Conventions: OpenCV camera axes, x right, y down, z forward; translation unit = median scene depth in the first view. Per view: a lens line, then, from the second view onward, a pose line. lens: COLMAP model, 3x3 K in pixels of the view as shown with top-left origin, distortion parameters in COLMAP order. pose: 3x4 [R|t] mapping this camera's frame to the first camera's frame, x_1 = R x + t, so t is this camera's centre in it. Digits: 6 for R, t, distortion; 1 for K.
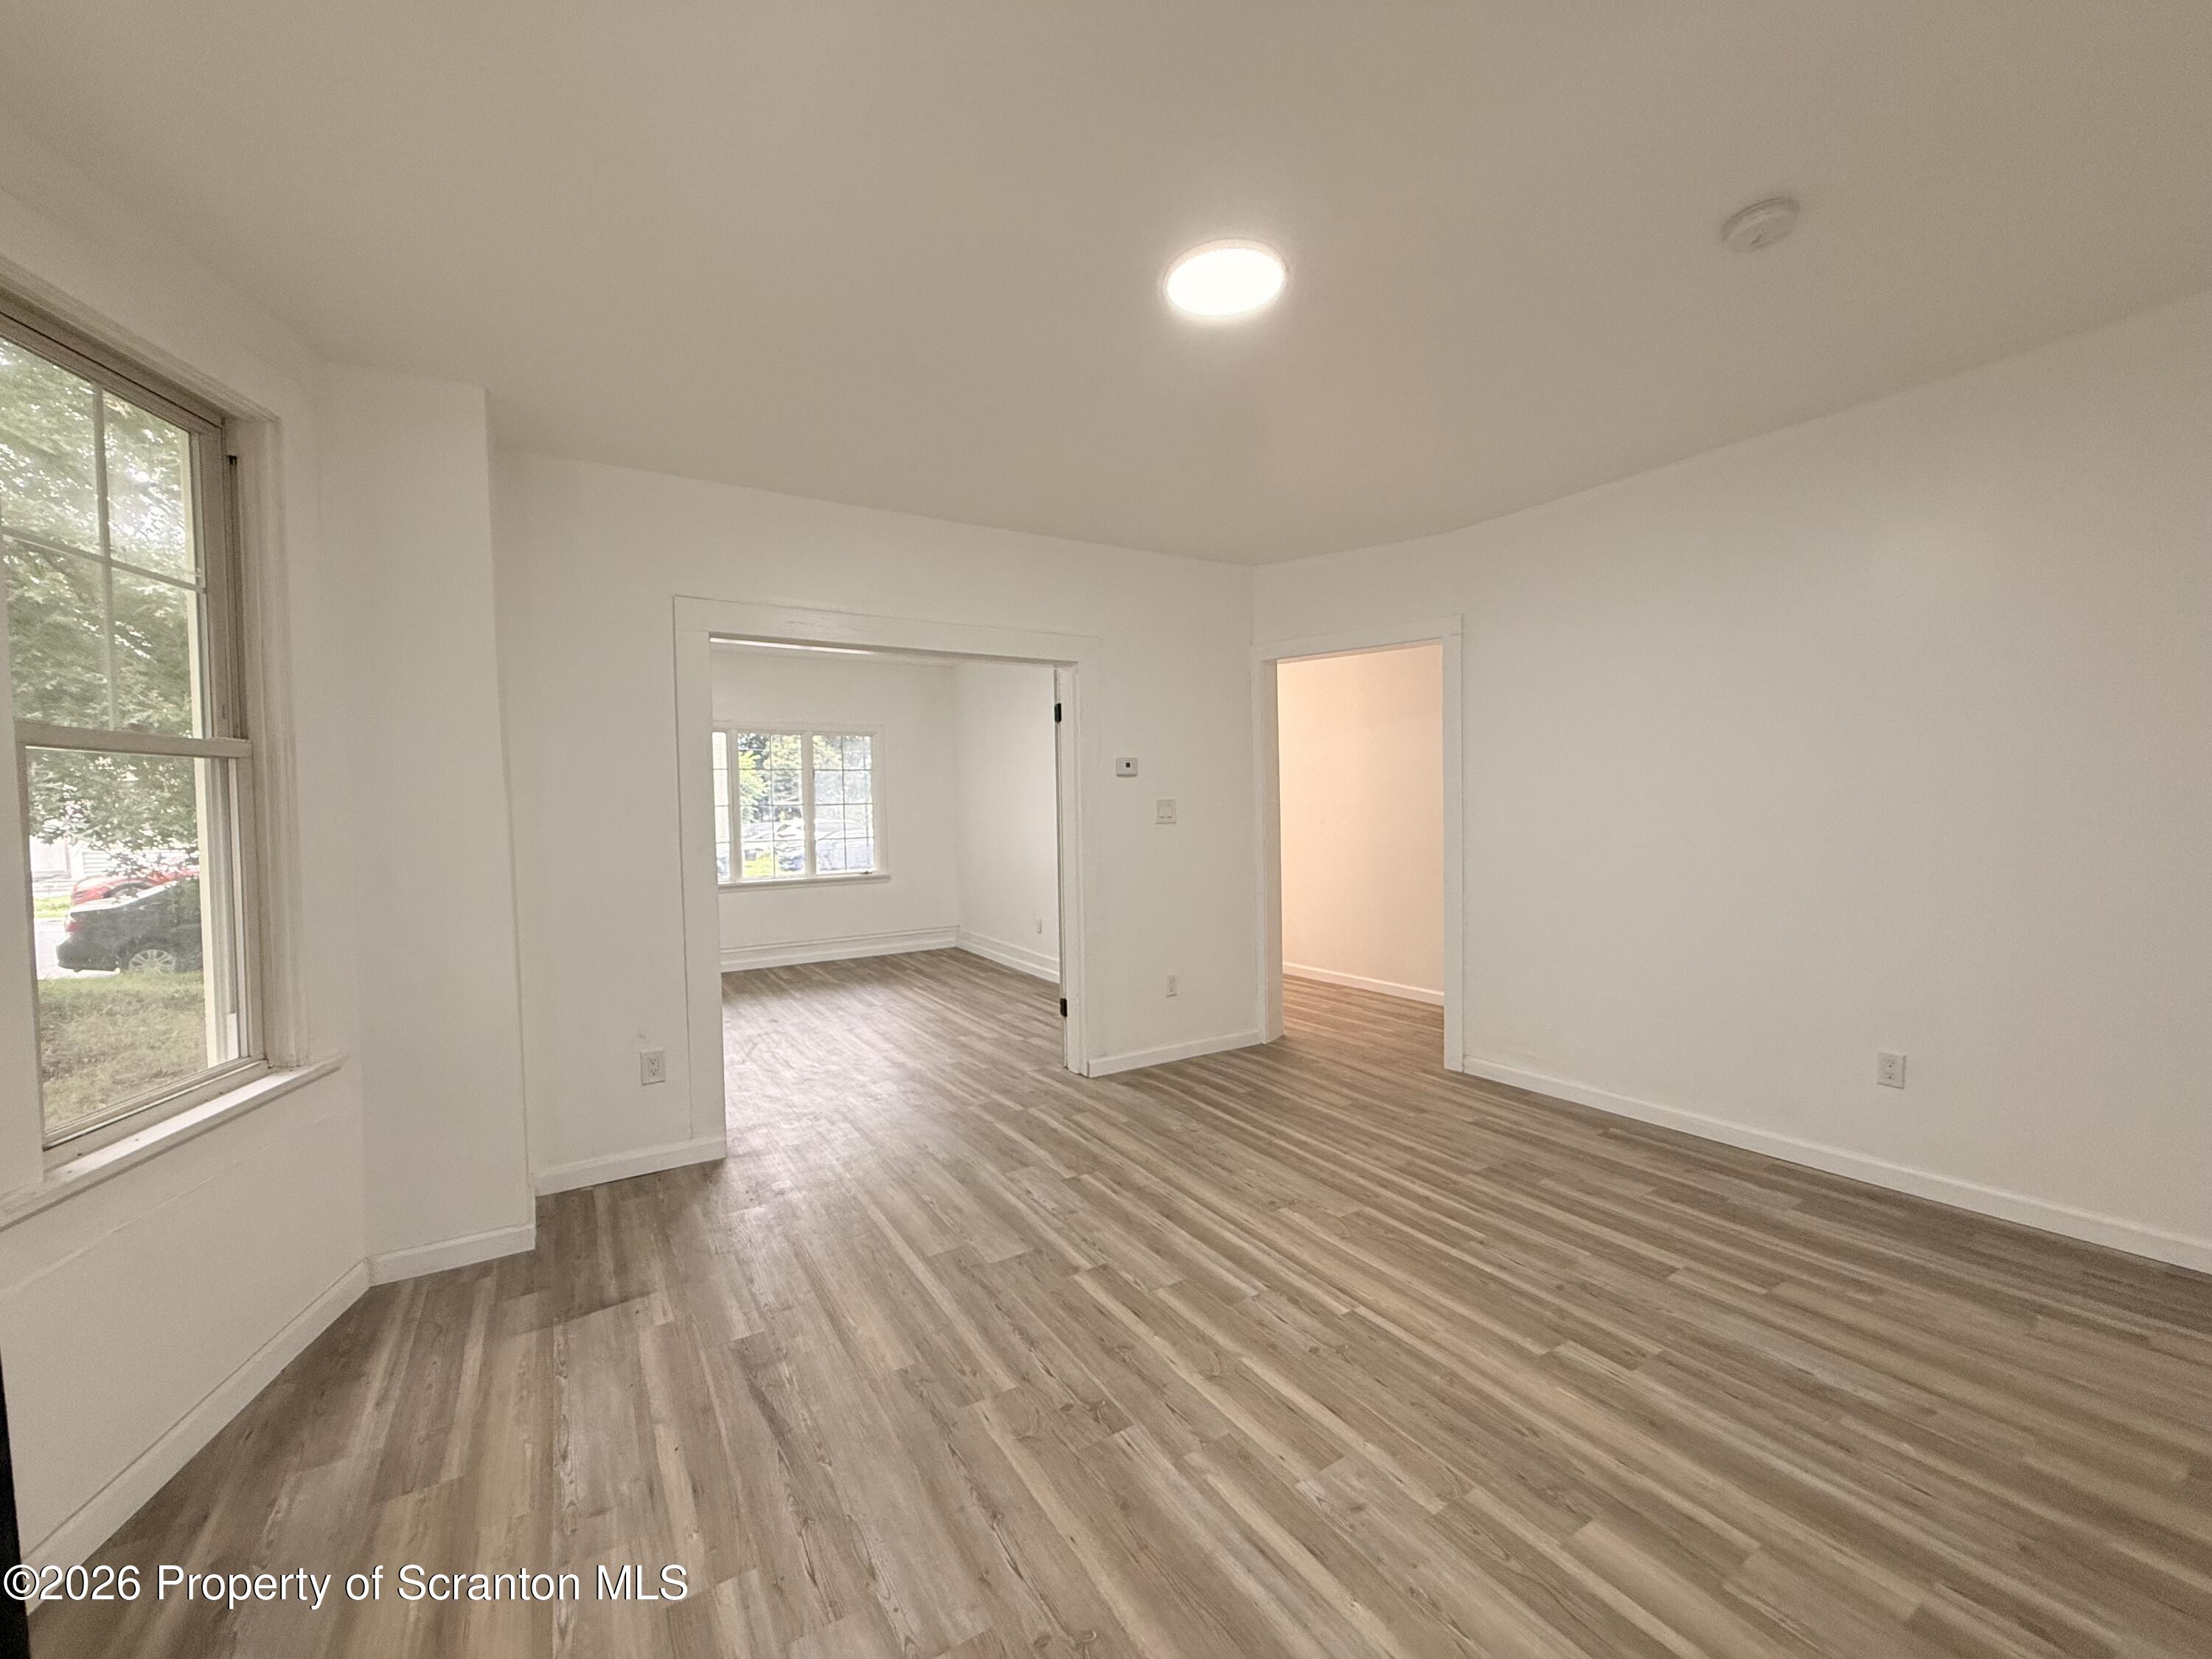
lens RADIAL K [[881.3, 0, 1106.0], [0, 881.3, 829.5], [0, 0, 1]] dist [-0.002878, -0.000252]
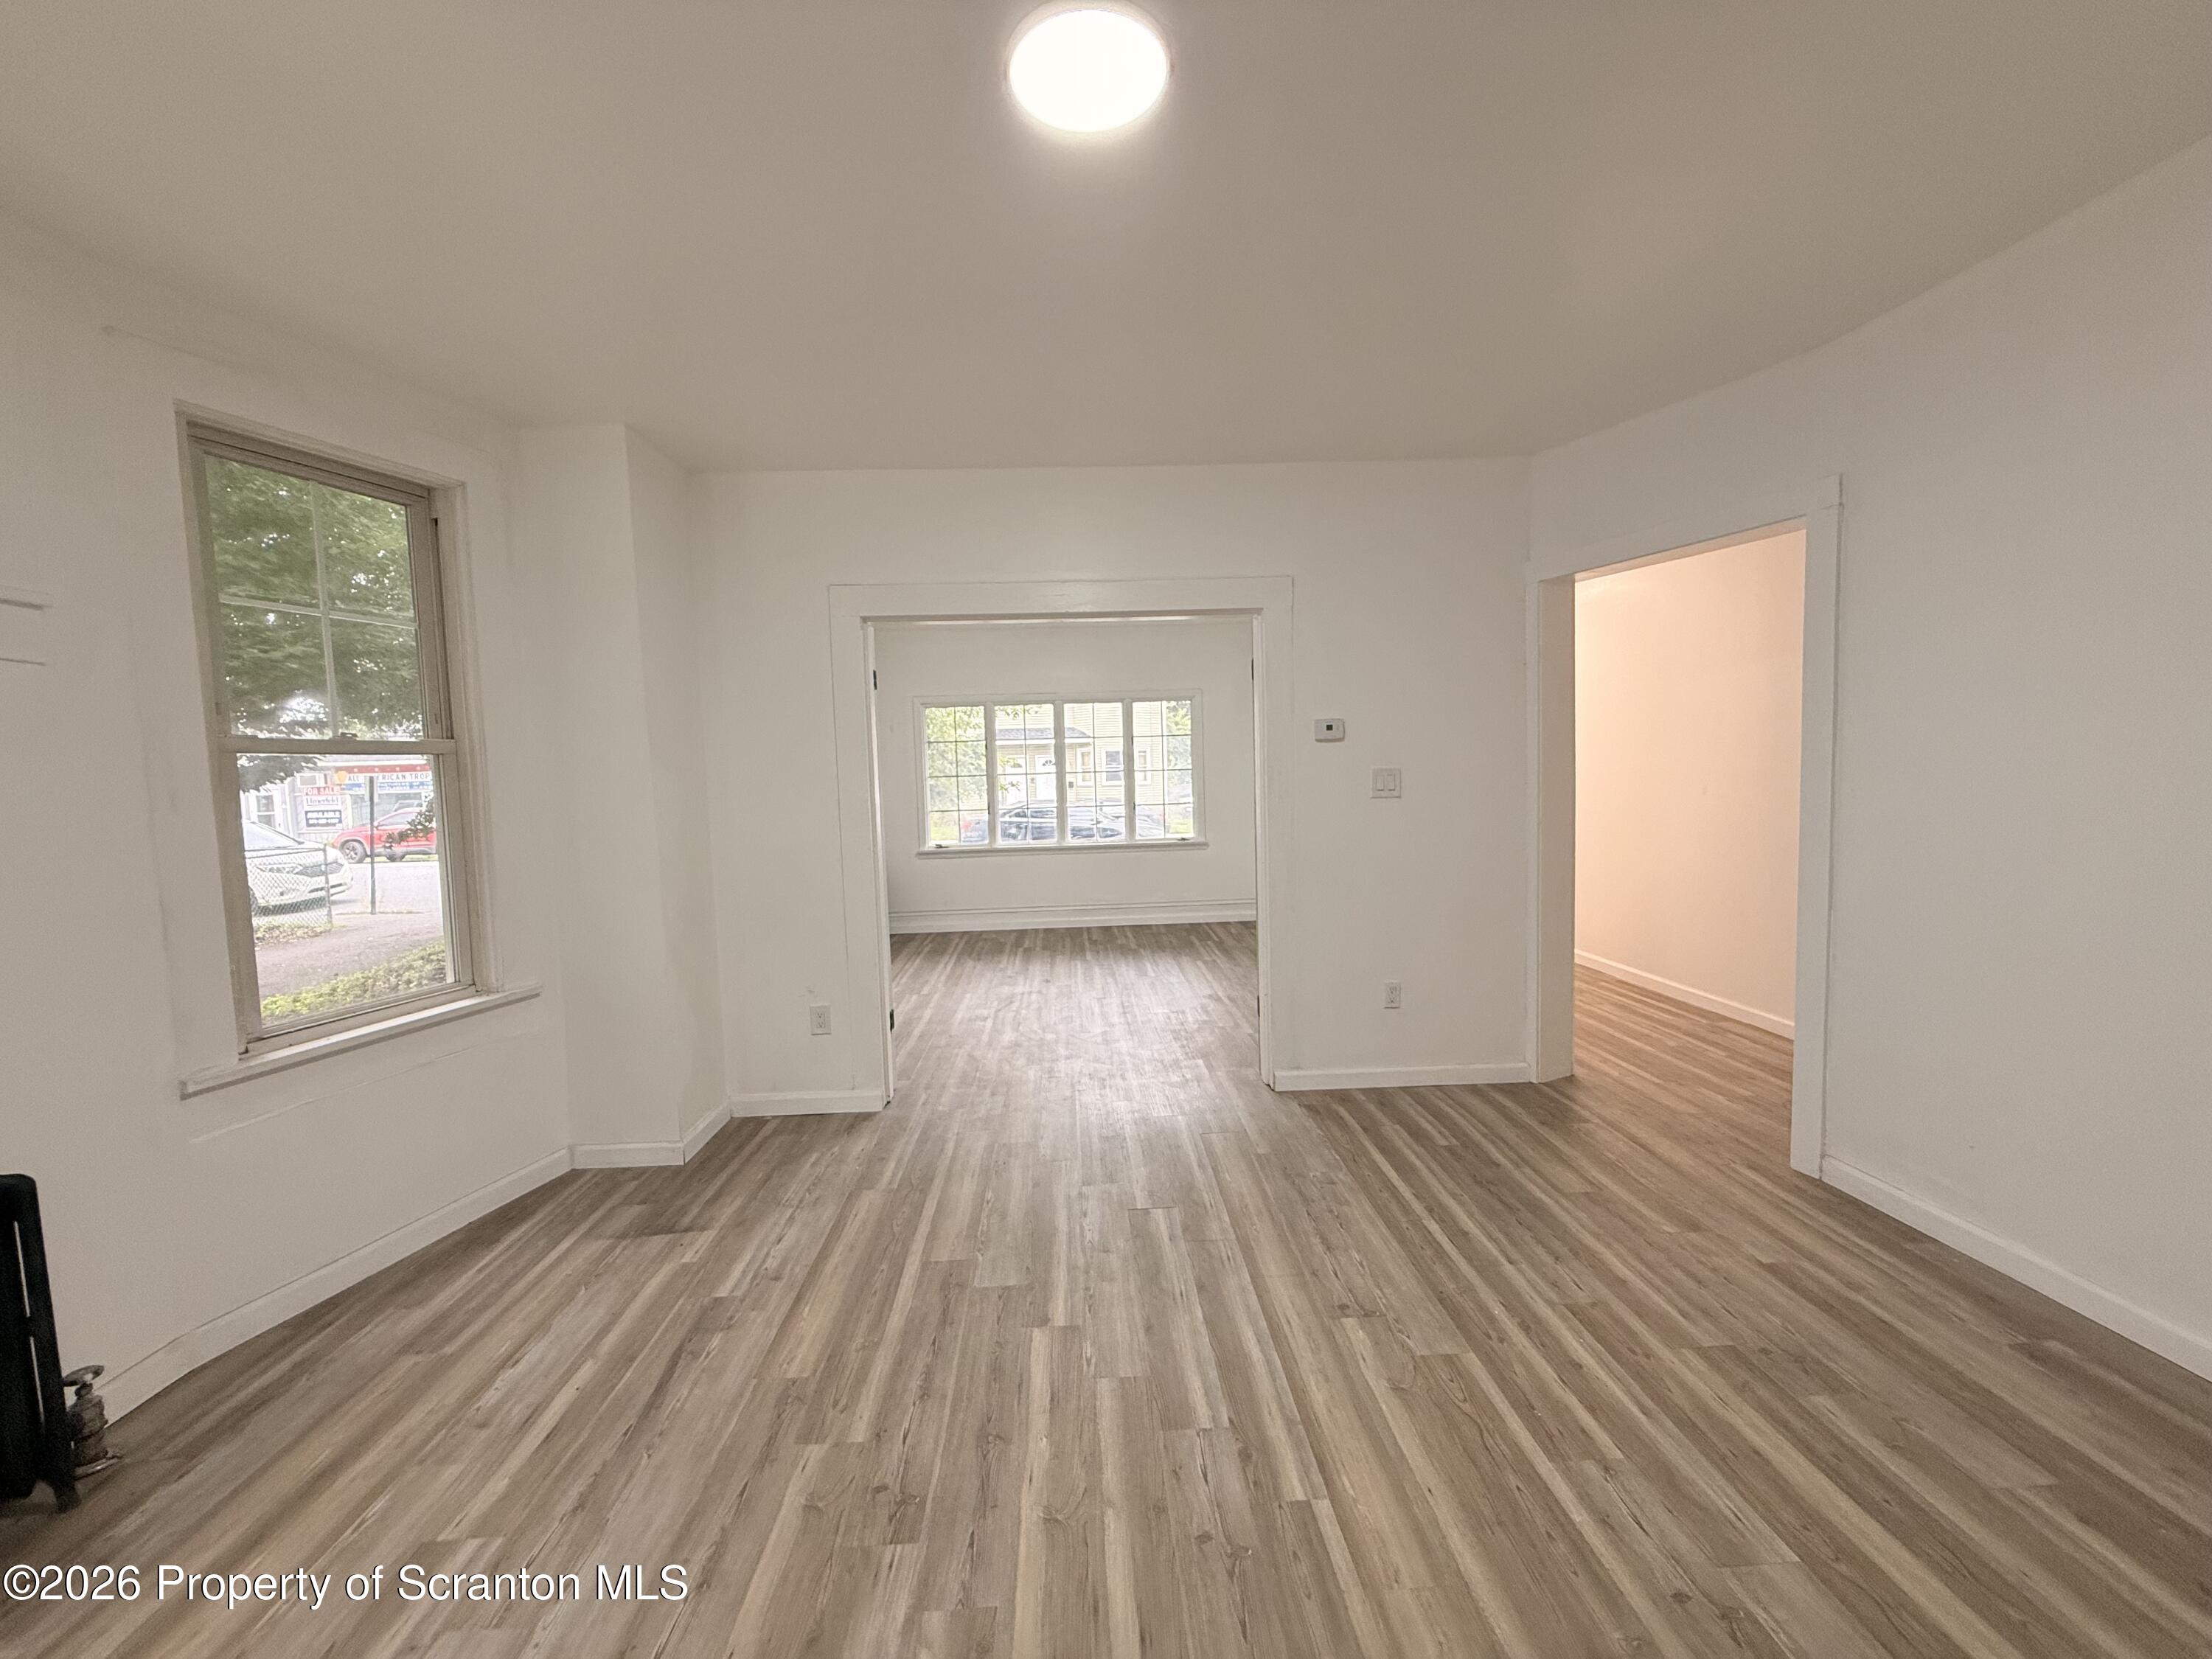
lens RADIAL K [[881.3, 0, 1106.0], [0, 881.3, 829.5], [0, 0, 1]] dist [-0.002878, -0.000252]
pose [[0.869656, 0.025570, -0.492995, 0.381765], [-0.001640, 0.998802, 0.048911, -0.026359], [0.493655, -0.041727, 0.868656, 0.258082]]
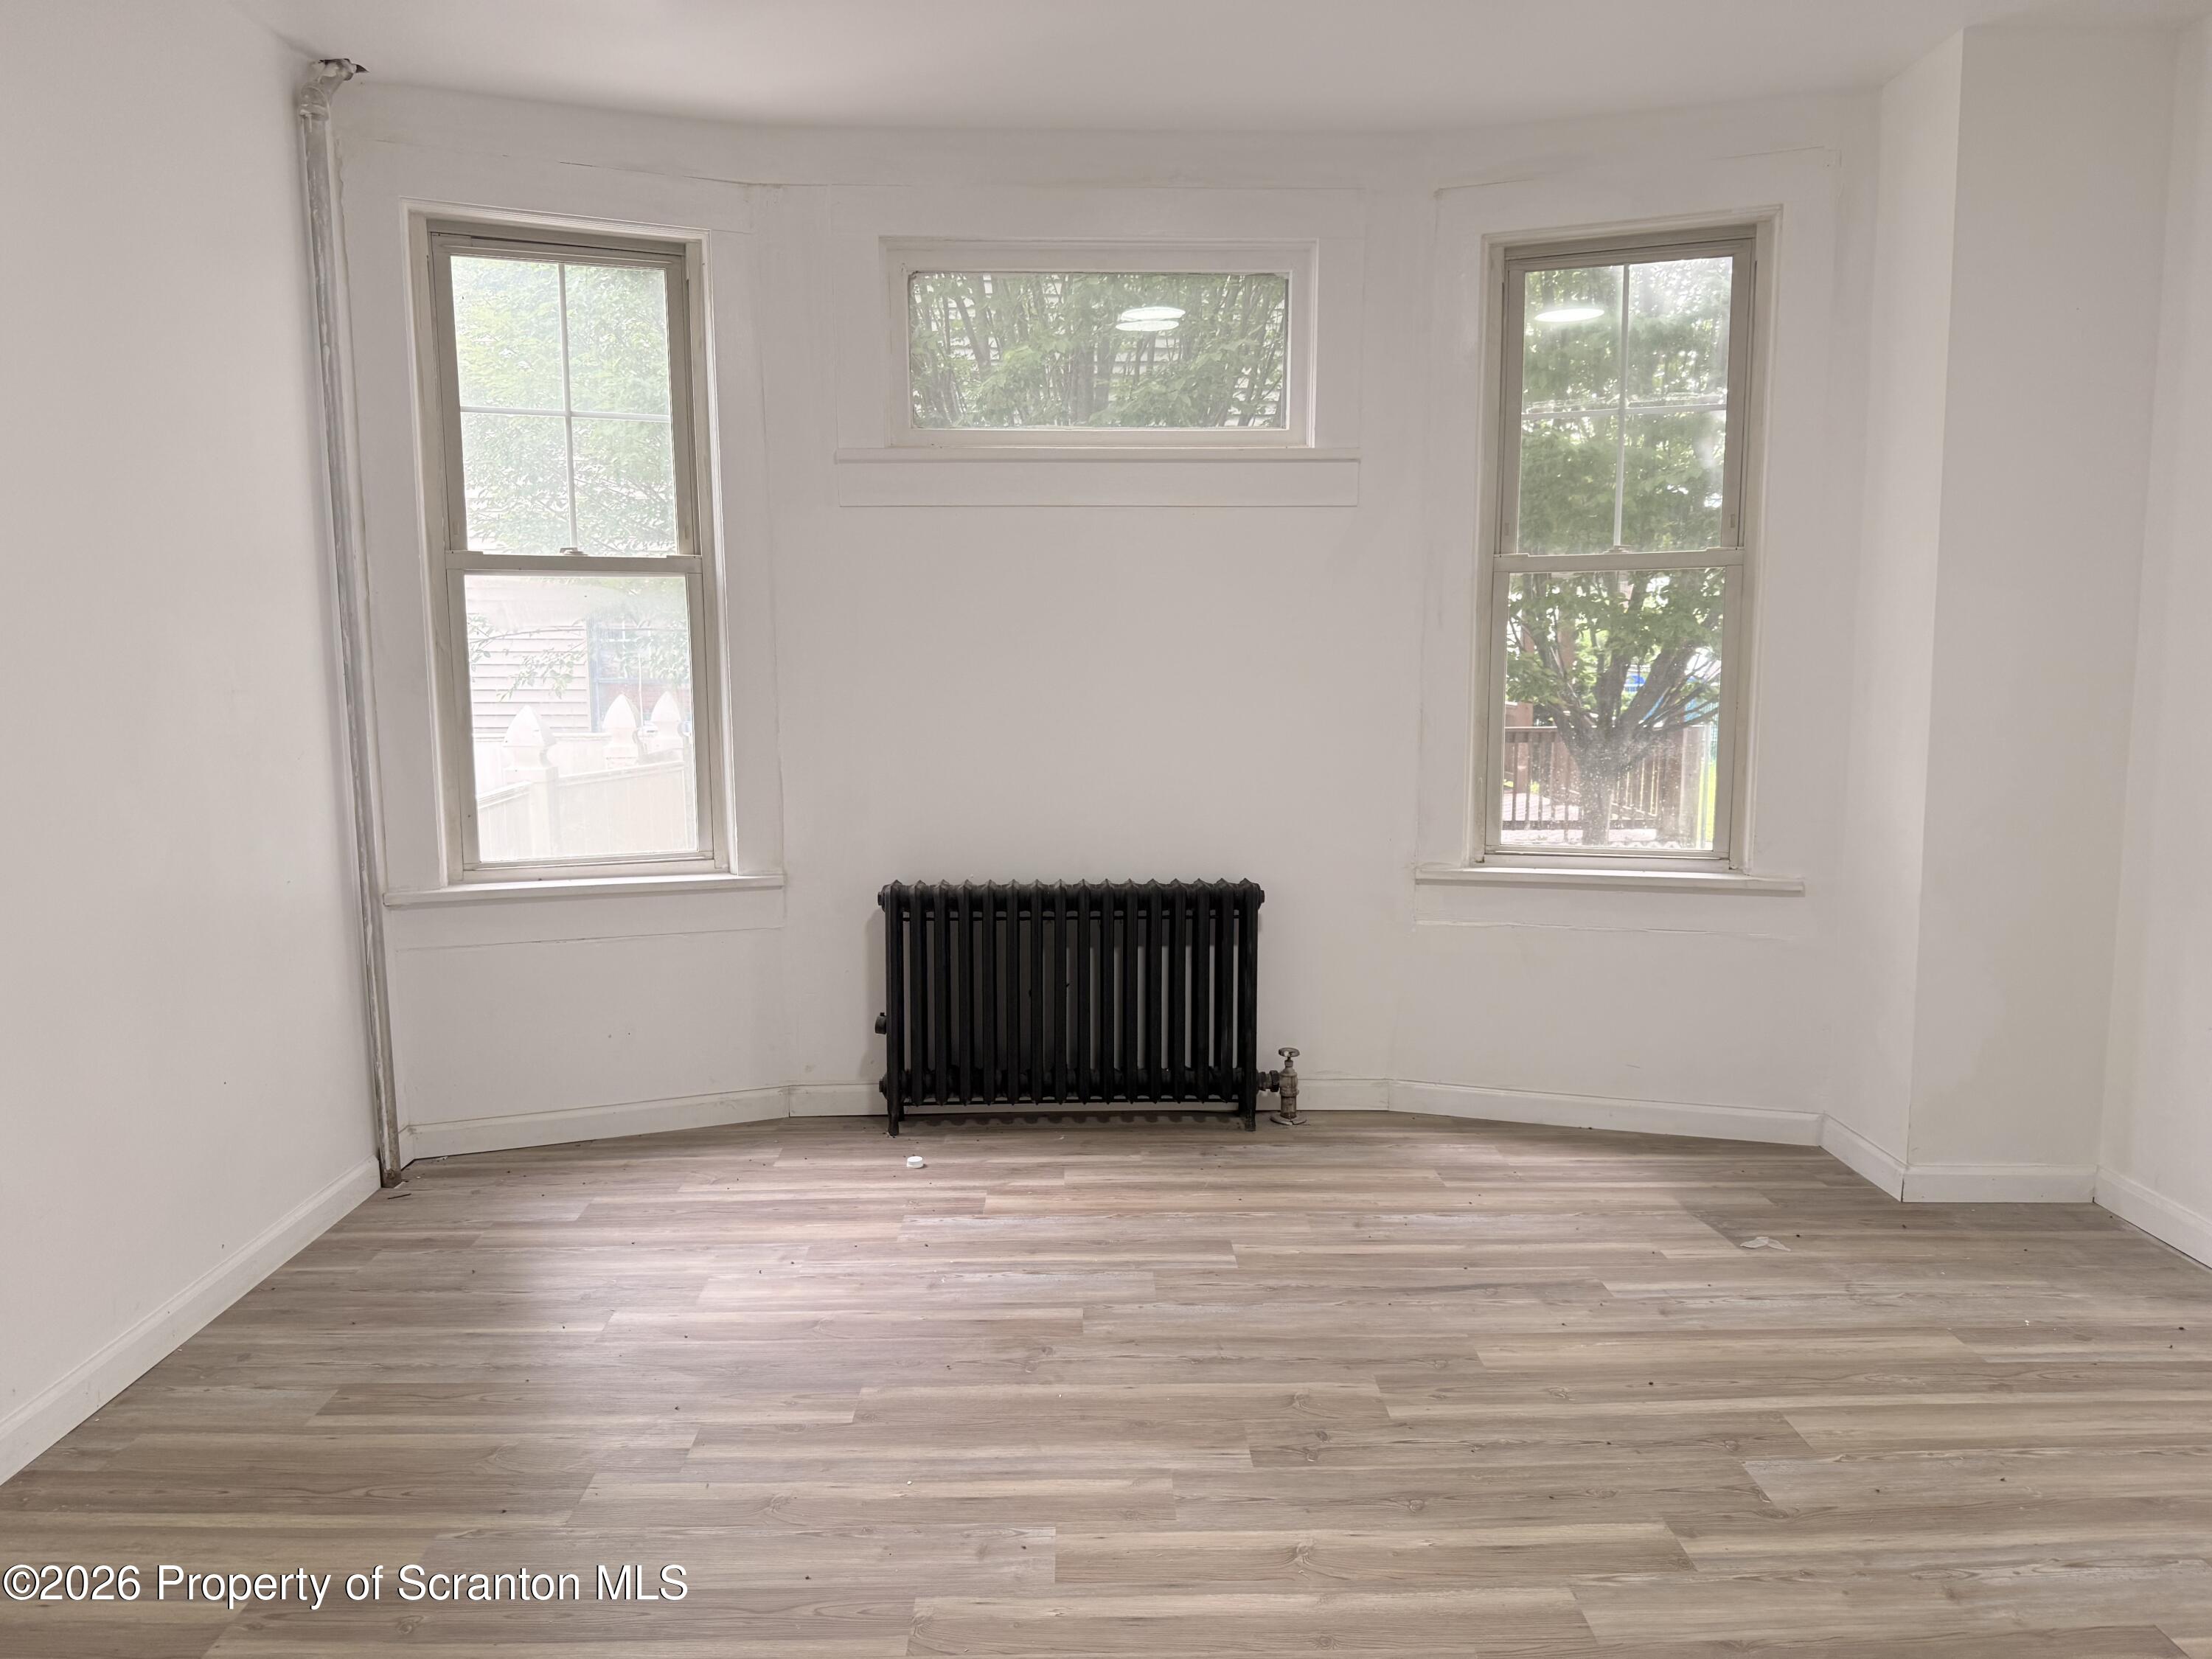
lens RADIAL K [[1571.3, 0, 1106.0], [0, 1571.3, 829.5], [0, 0, 1]] dist [0.049546, -0.103163]
pose [[-0.511625, 0.127471, -0.849700, 0.764438], [-0.013318, 0.987638, 0.156184, -0.040851], [0.859105, 0.091224, -0.503603, 0.997945]]
